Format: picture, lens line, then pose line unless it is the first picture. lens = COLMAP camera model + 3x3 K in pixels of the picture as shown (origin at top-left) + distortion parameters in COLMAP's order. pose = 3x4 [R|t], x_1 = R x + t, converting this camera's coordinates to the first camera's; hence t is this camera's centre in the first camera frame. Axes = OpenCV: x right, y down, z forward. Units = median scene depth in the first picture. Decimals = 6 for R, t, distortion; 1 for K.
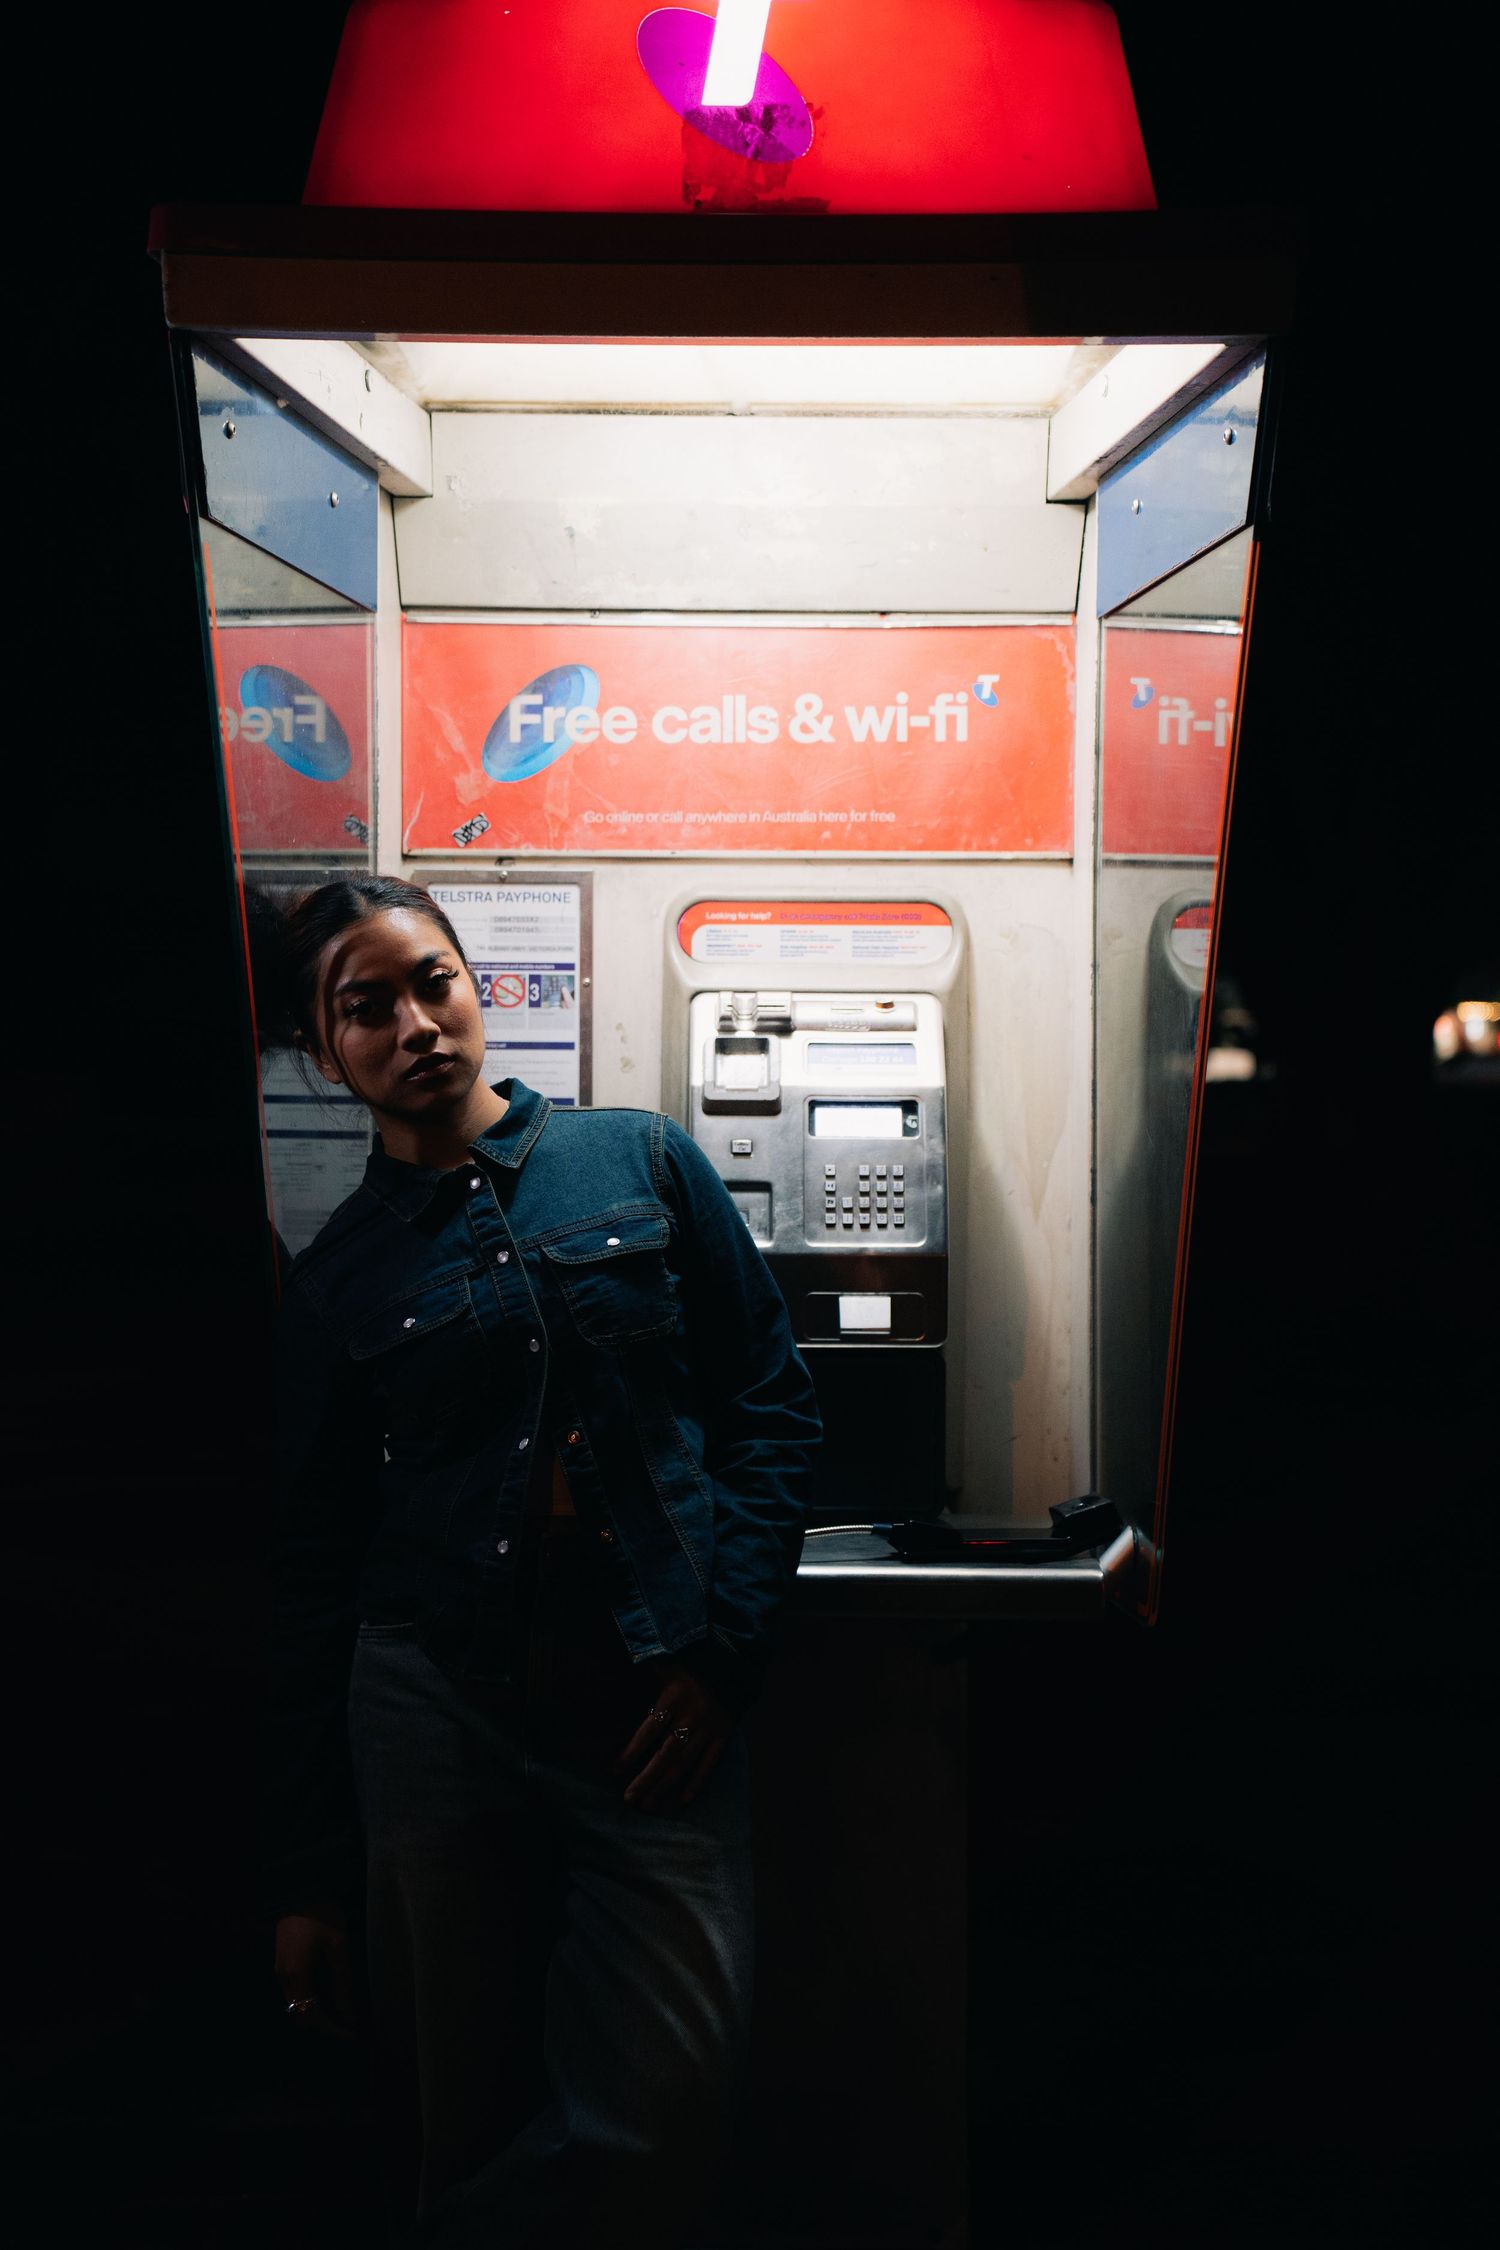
lens RADIAL K [[3153.9, 0, 751.6], [0, 3153.9, 1124.1], [0, 0, 1]] dist [0.243861, 0.000000]
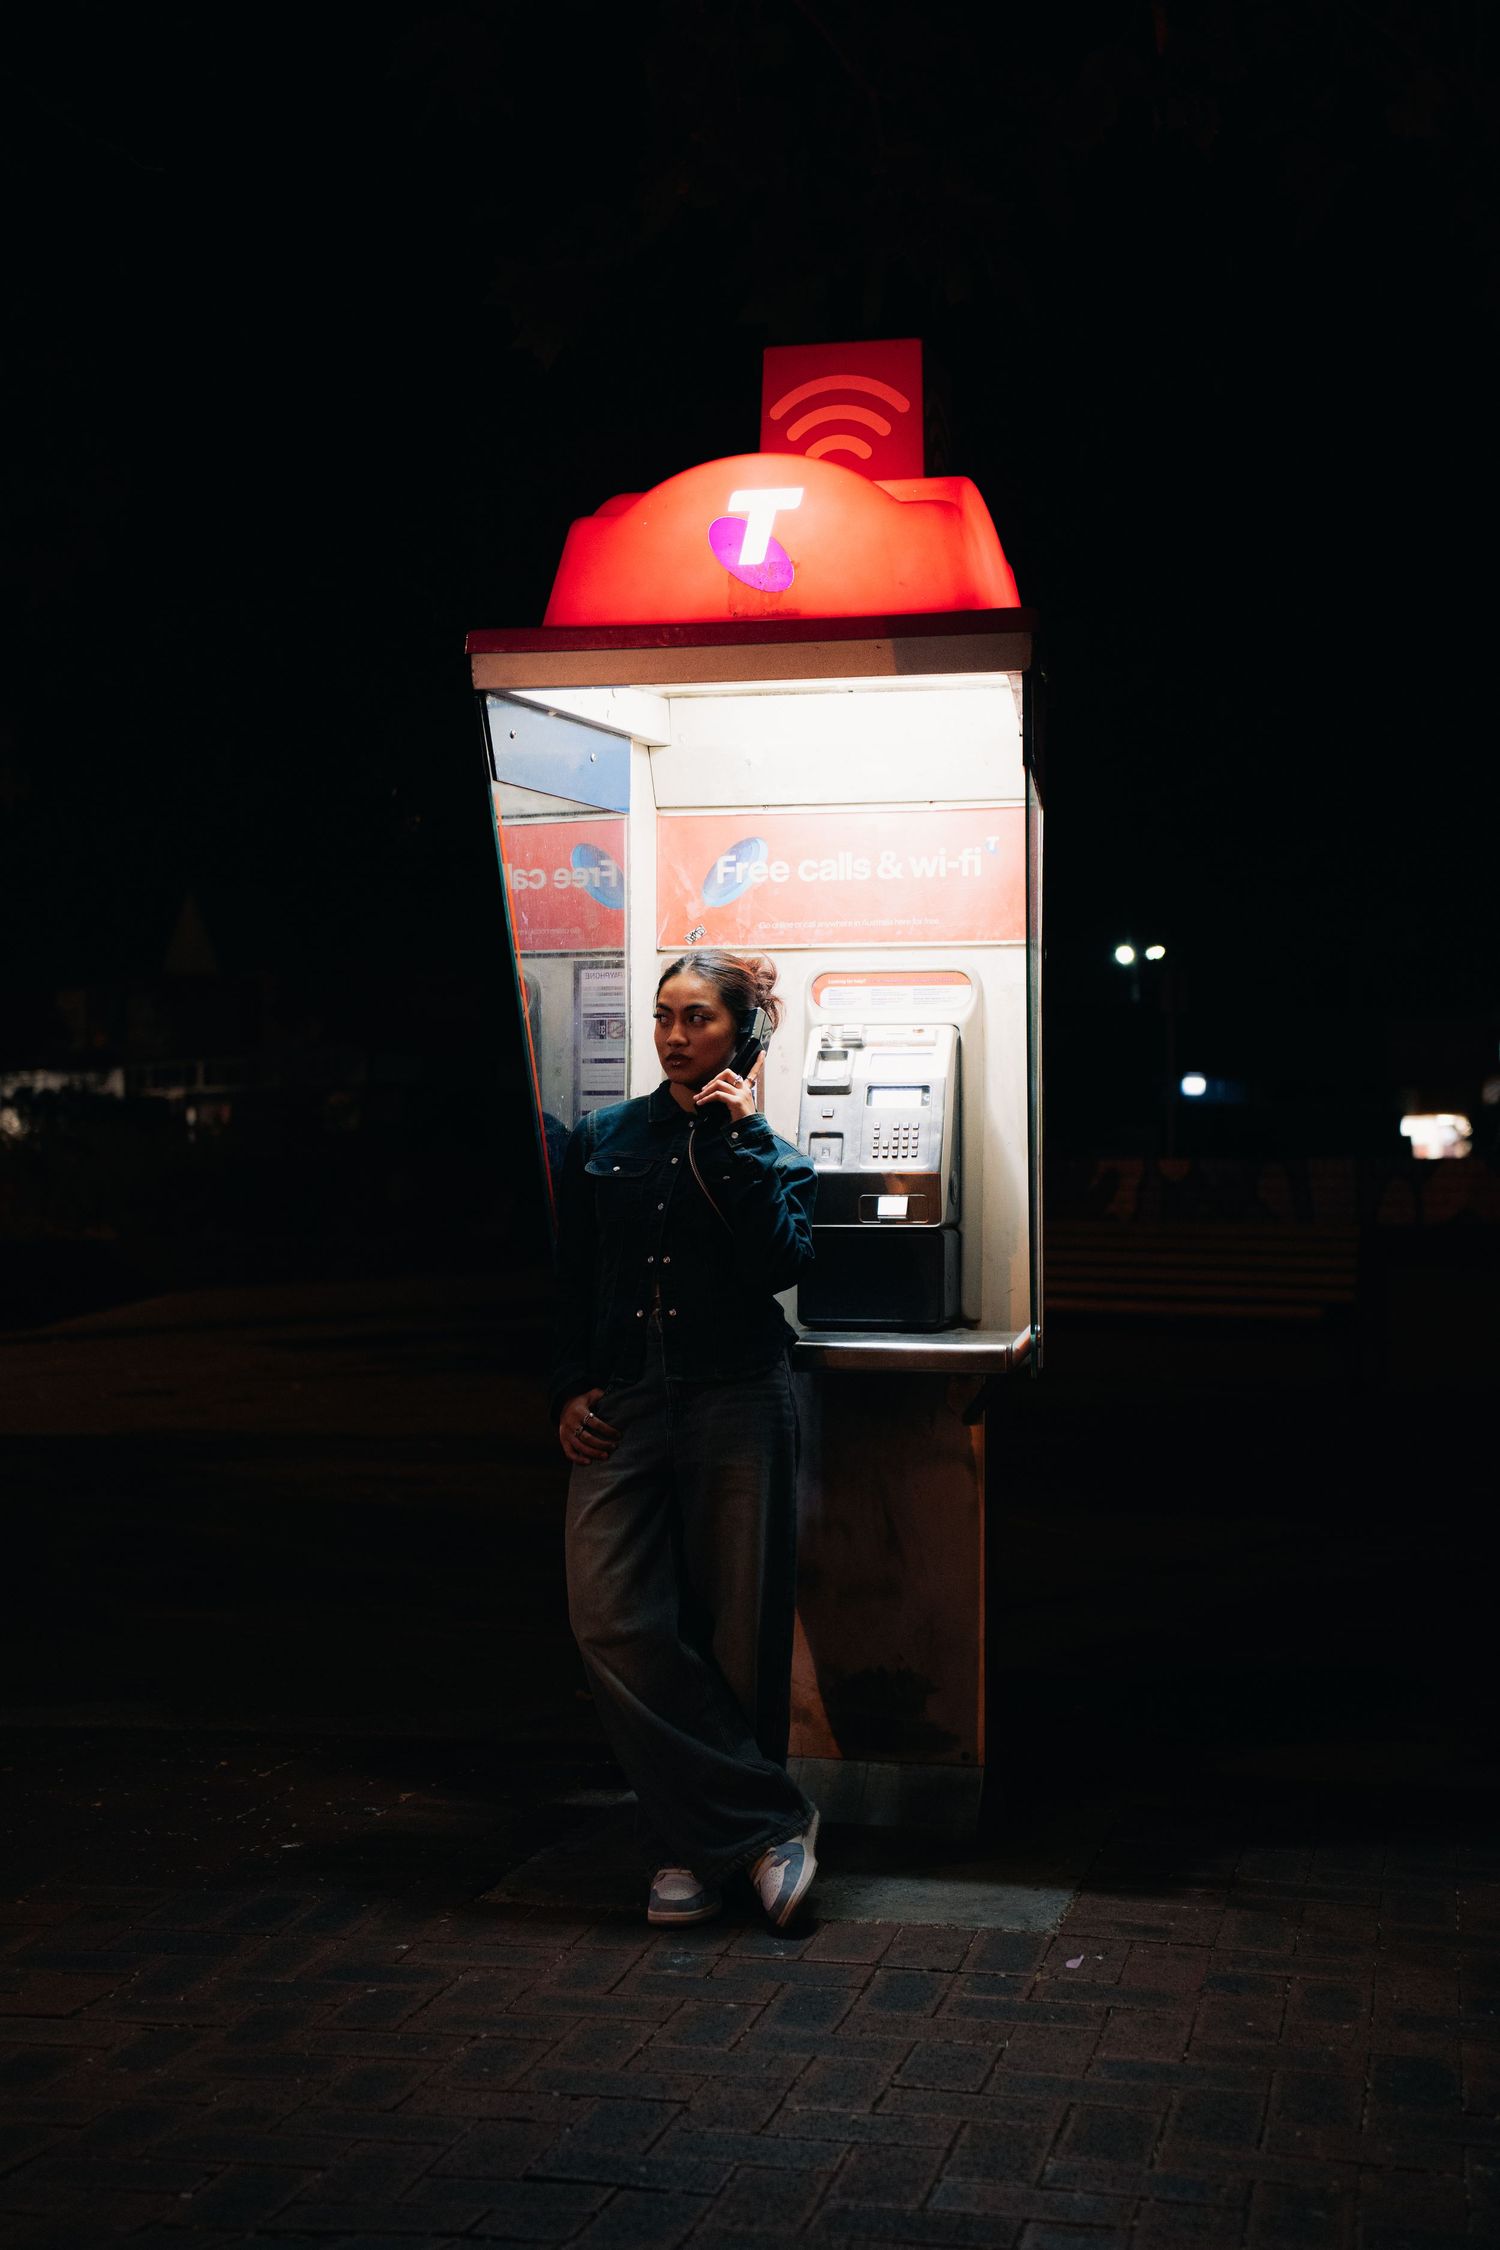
lens RADIAL K [[3201.3, 0, 746.6], [0, 3201.3, 1122.7], [0, 0, 1]] dist [0.201607, 0.000000]
pose [[0.975219, -0.008901, -0.221065, 0.322382], [0.001580, 0.999445, -0.033273, 0.067003], [0.221238, 0.032100, 0.974691, -0.685899]]
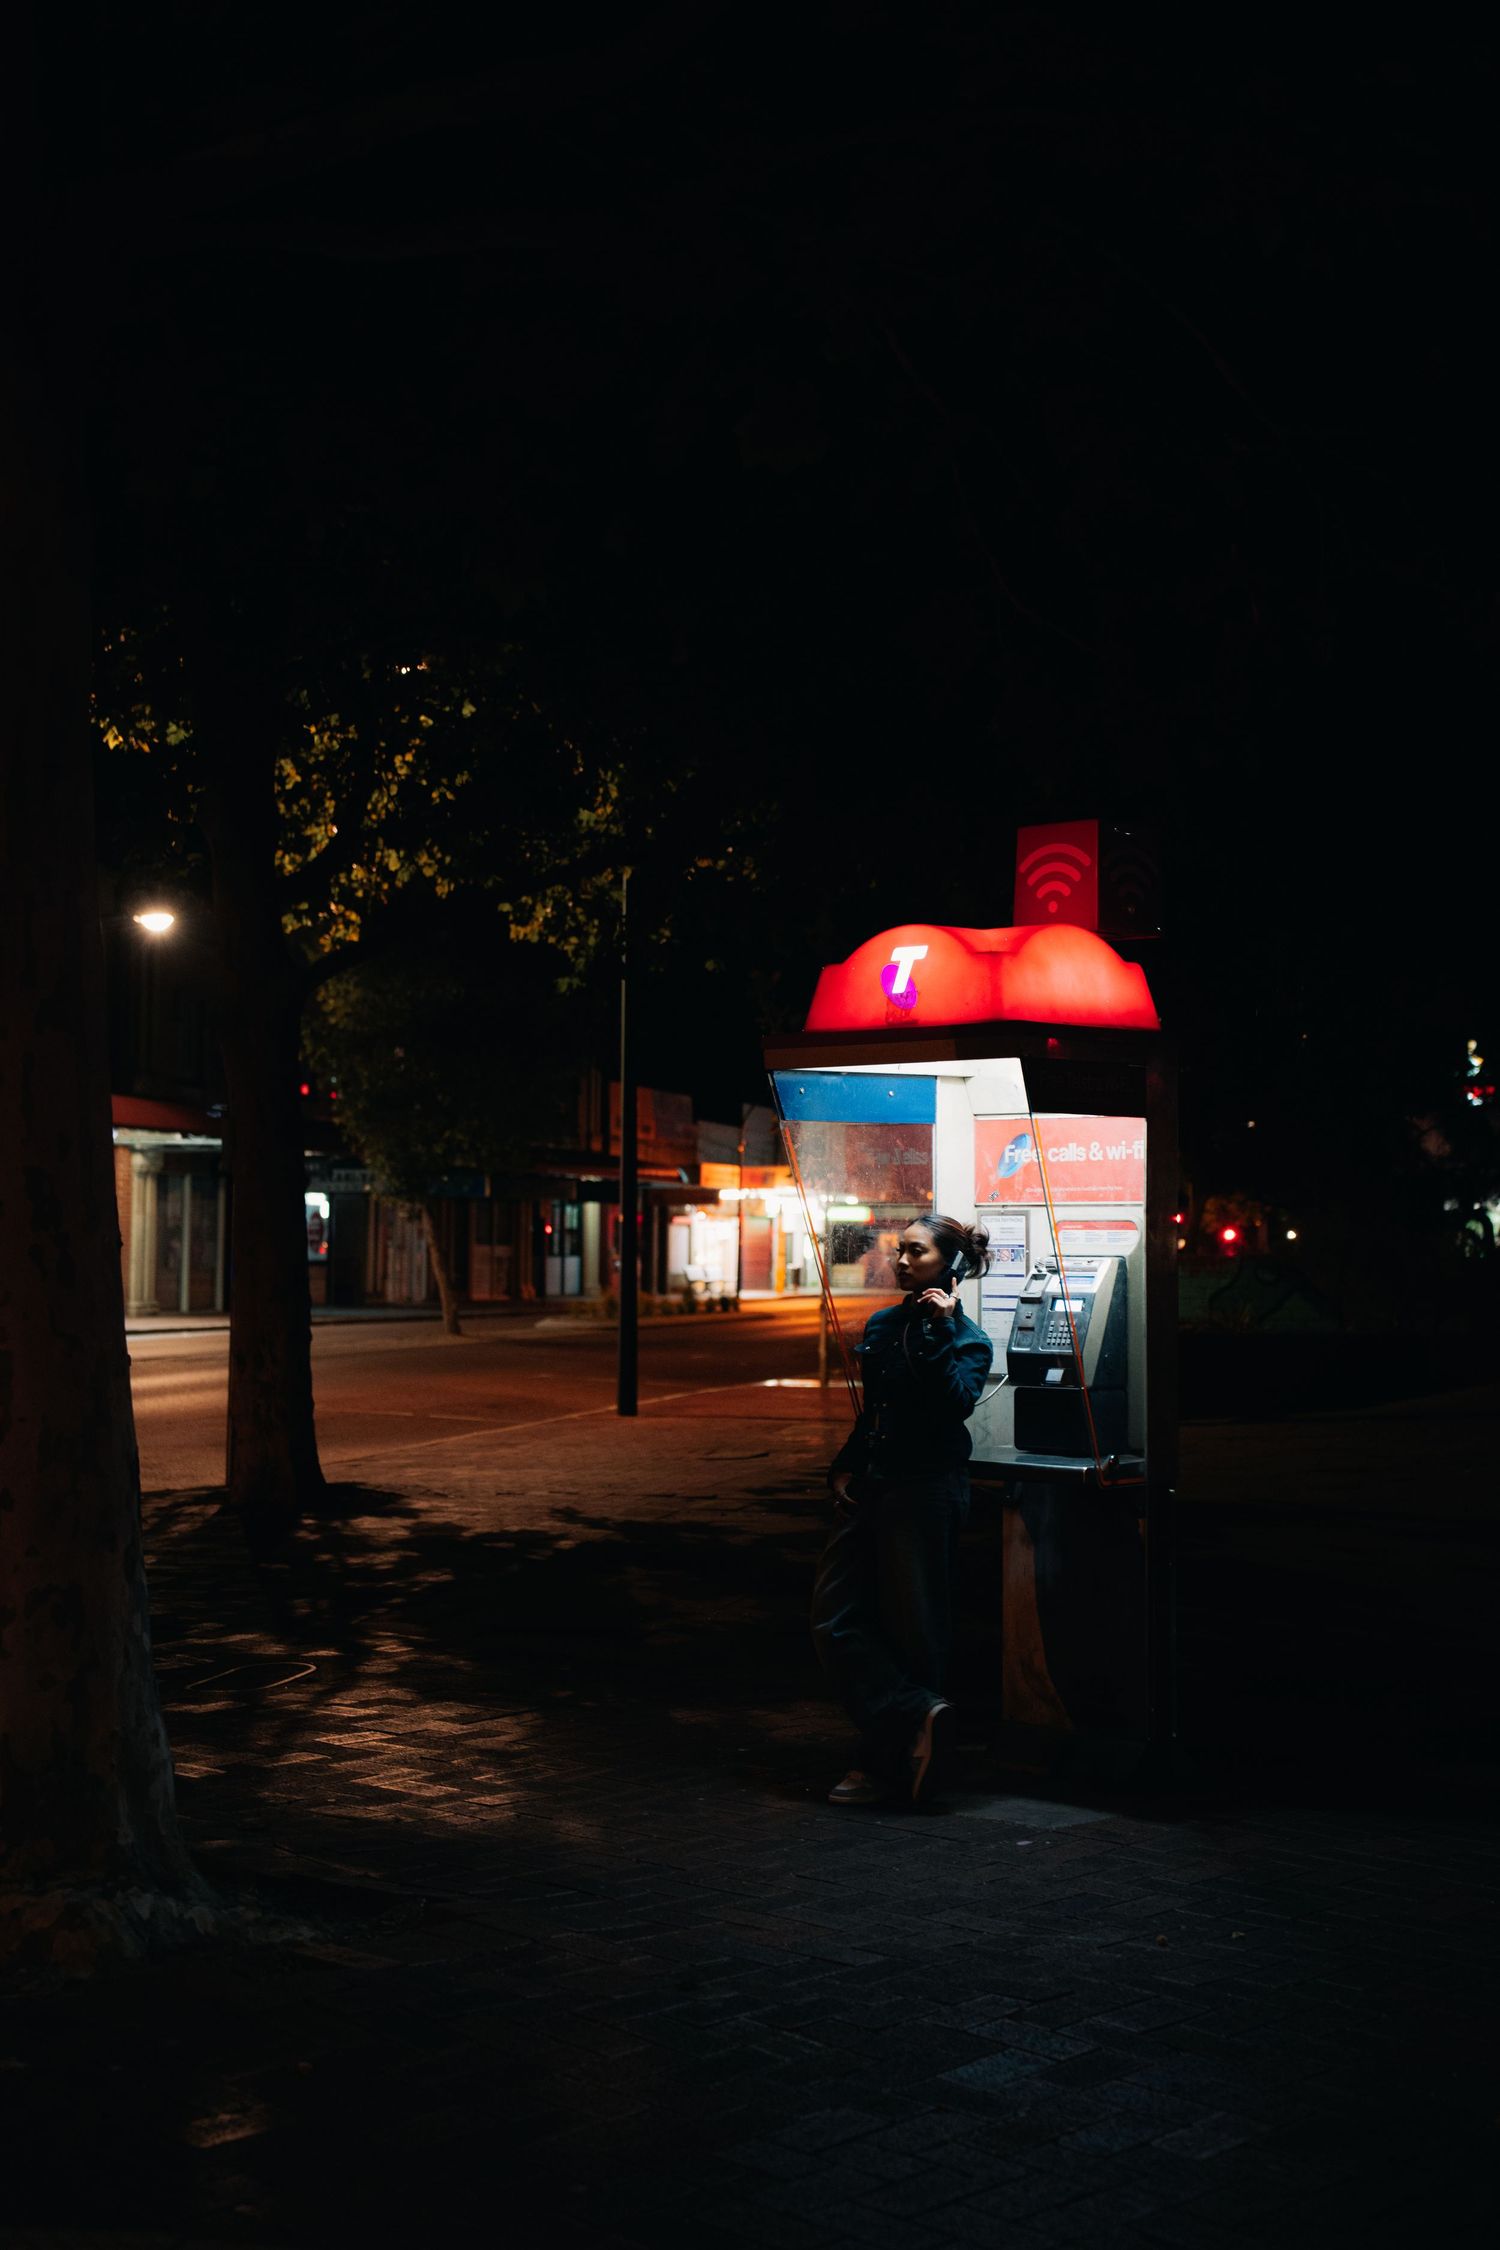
lens RADIAL K [[3201.3, 0, 747.0], [0, 3201.3, 1129.1], [0, 0, 1]] dist [0.201607, 0.000000]
pose [[0.738239, -0.027019, -0.673998, 1.593513], [-0.009908, 0.998655, -0.050886, -0.008470], [0.674466, 0.044244, 0.736979, -1.149657]]
